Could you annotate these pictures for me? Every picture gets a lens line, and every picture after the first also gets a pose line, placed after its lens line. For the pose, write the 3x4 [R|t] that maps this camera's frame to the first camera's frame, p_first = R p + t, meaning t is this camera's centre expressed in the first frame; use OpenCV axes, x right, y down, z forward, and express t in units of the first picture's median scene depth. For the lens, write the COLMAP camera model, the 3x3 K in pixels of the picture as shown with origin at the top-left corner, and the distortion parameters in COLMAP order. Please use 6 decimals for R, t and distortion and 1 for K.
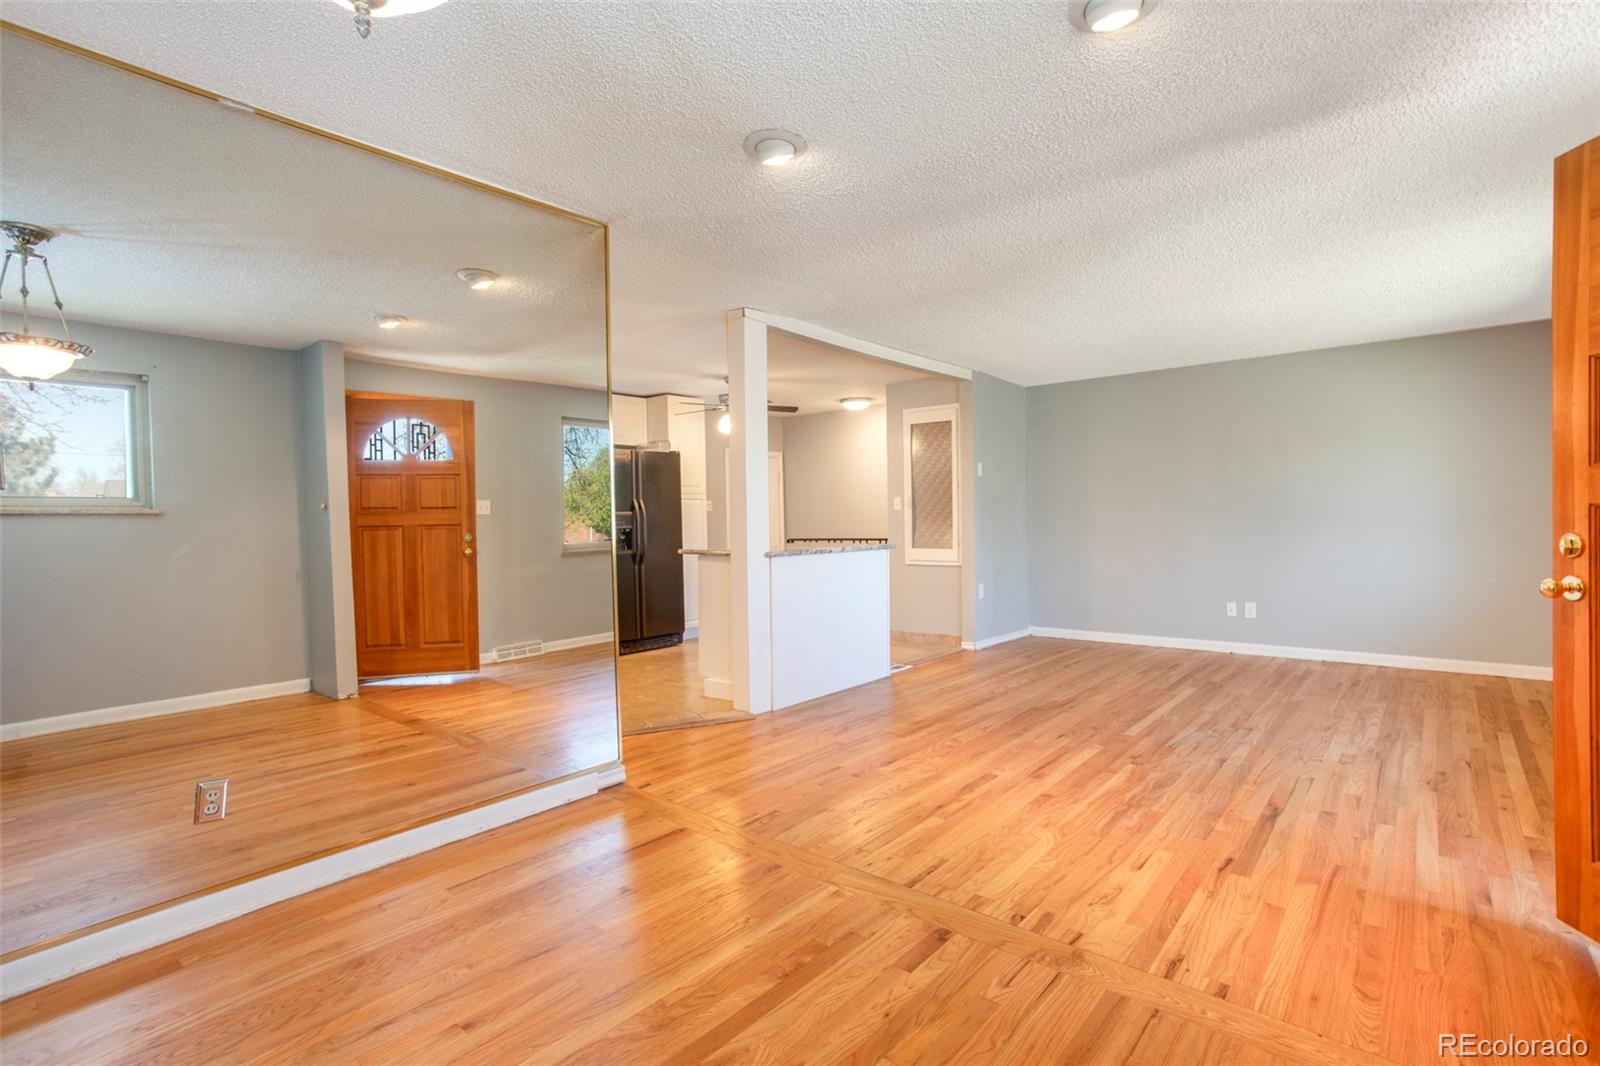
lens RADIAL K [[770.8, 0, 801.8], [0, 770.8, 536.0], [0, 0, 1]] dist [-0.044508, 0.012915]
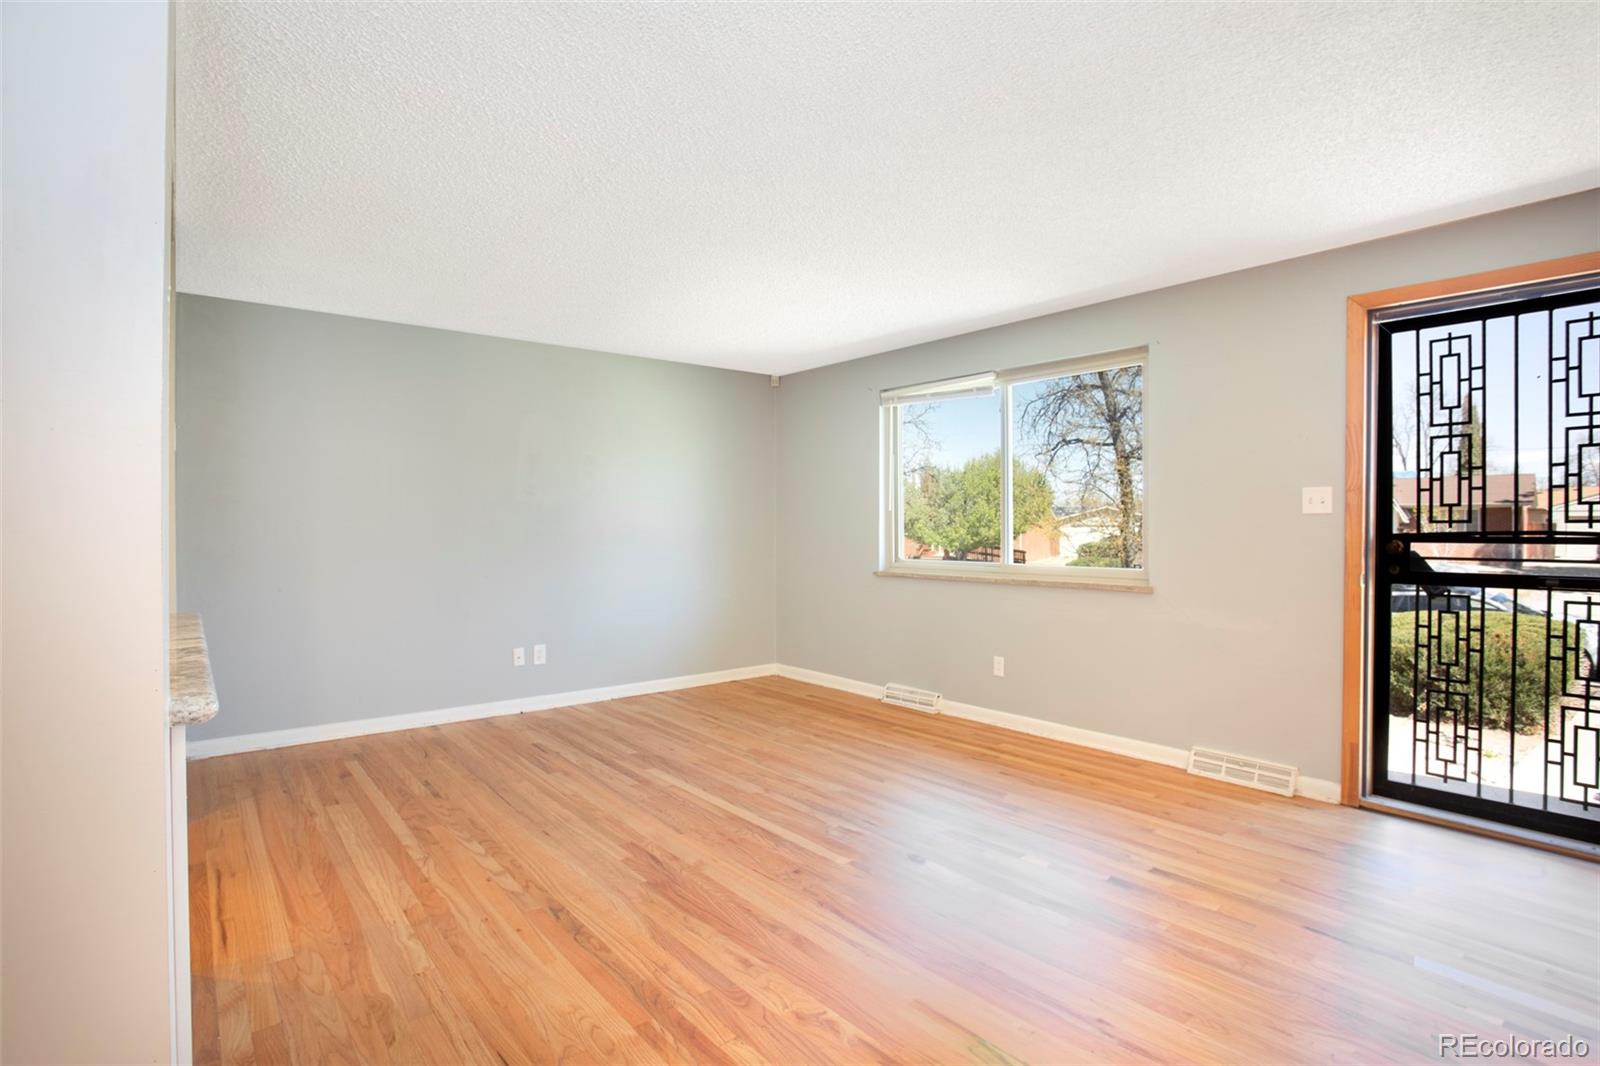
lens RADIAL K [[770.8, 0, 811.8], [0, 770.8, 523.0], [0, 0, 1]] dist [-0.044508, 0.012915]
pose [[0.164585, 0.019463, 0.986171, -0.312583], [0.019933, 0.999536, -0.023053, -0.033488], [-0.986161, 0.023451, 0.164121, 1.066674]]
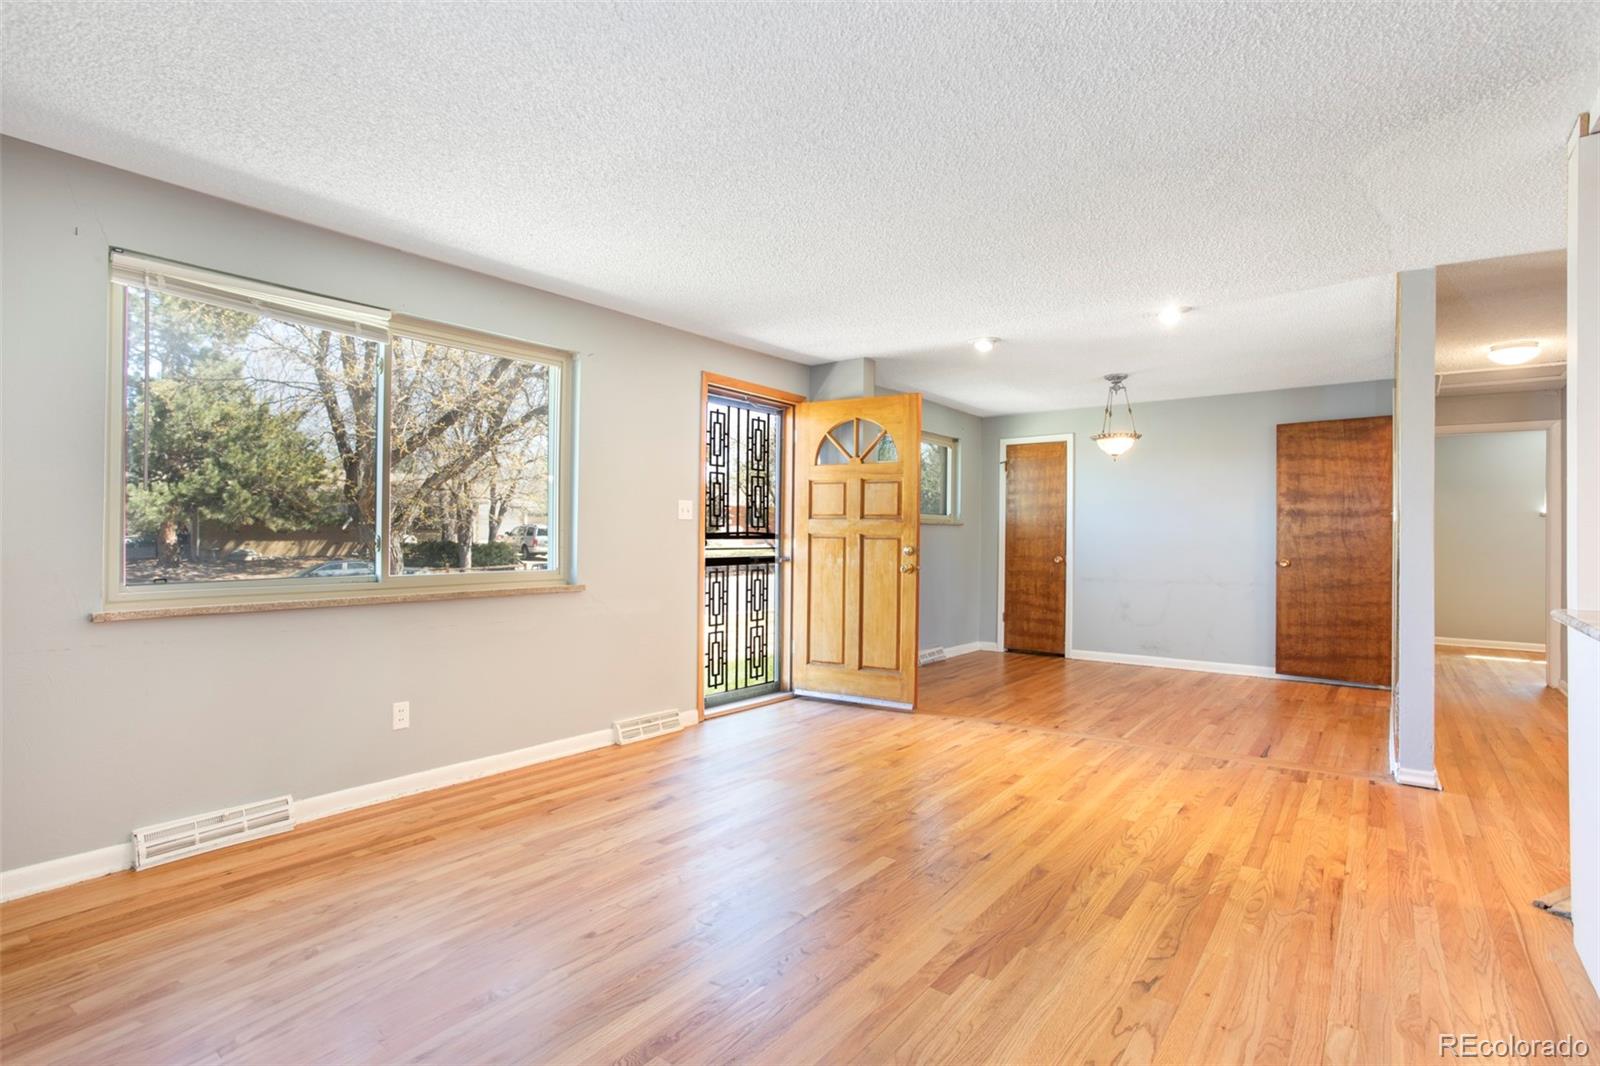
lens RADIAL K [[770.8, 0, 791.1], [0, 770.8, 527.9], [0, 0, 1]] dist [-0.044508, 0.012915]
pose [[-0.999634, 0.009518, -0.025330, 0.626815], [0.009184, 0.999870, 0.013258, -0.057232], [0.025453, 0.013020, -0.999591, 1.986822]]
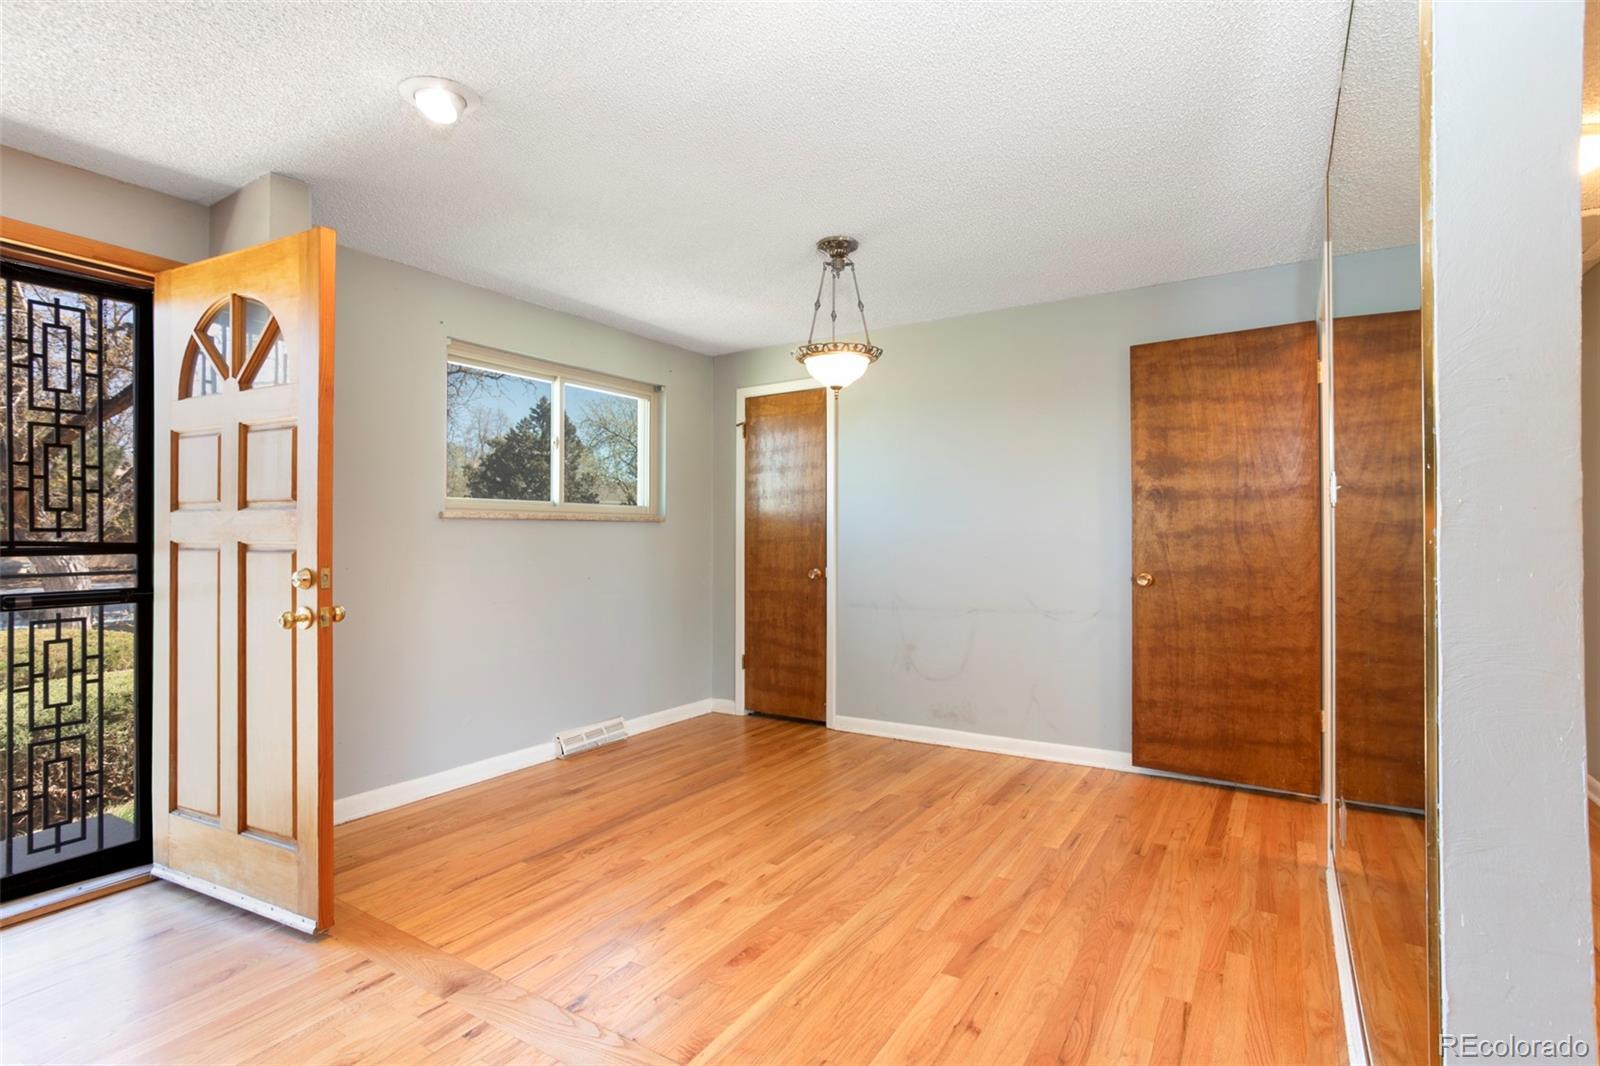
lens RADIAL K [[770.8, 0, 800.2], [0, 770.8, 529.1], [0, 0, 1]] dist [-0.044508, 0.012915]
pose [[-0.991142, 0.021269, -0.131089, 0.016117], [0.019012, 0.999649, 0.018442, -0.038404], [0.131435, 0.015787, -0.991199, 1.200966]]
